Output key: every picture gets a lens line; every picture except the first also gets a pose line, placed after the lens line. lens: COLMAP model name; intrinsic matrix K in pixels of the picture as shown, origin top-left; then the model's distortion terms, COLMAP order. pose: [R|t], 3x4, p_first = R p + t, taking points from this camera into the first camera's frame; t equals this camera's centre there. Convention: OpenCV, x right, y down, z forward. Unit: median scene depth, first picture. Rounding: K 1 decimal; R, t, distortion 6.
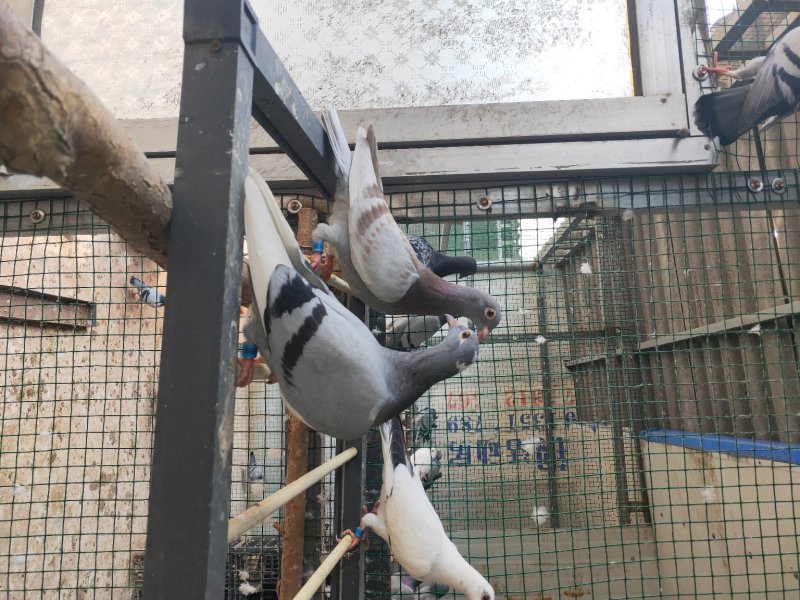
lens RADIAL K [[607.7, 0, 400.0], [0, 607.7, 300.0], [0, 0, 1]] dist [0.018442, -0.001374]
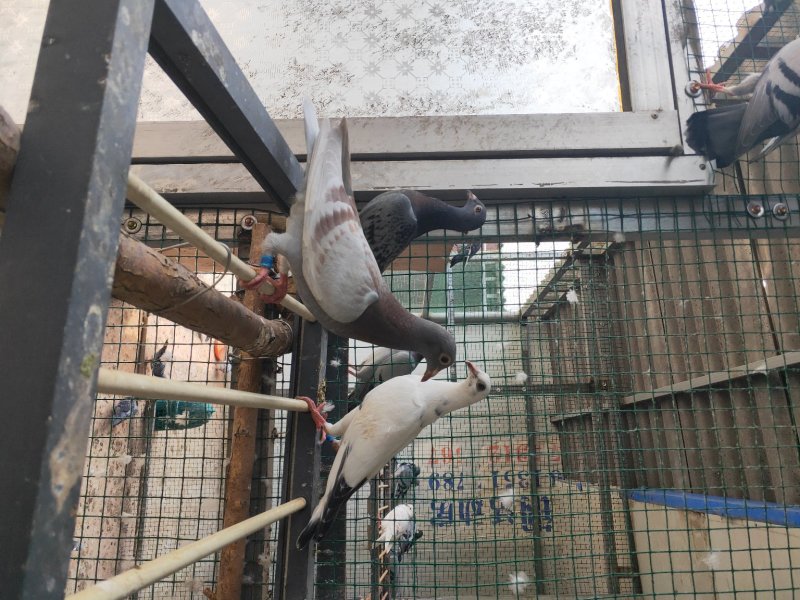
lens RADIAL K [[607.7, 0, 400.0], [0, 607.7, 300.0], [0, 0, 1]] dist [0.018442, -0.001374]
pose [[0.999540, 0.020820, 0.022050, 0.032494], [-0.018793, 0.995901, -0.088474, 0.036732], [-0.023802, 0.088019, 0.995834, 0.113522]]
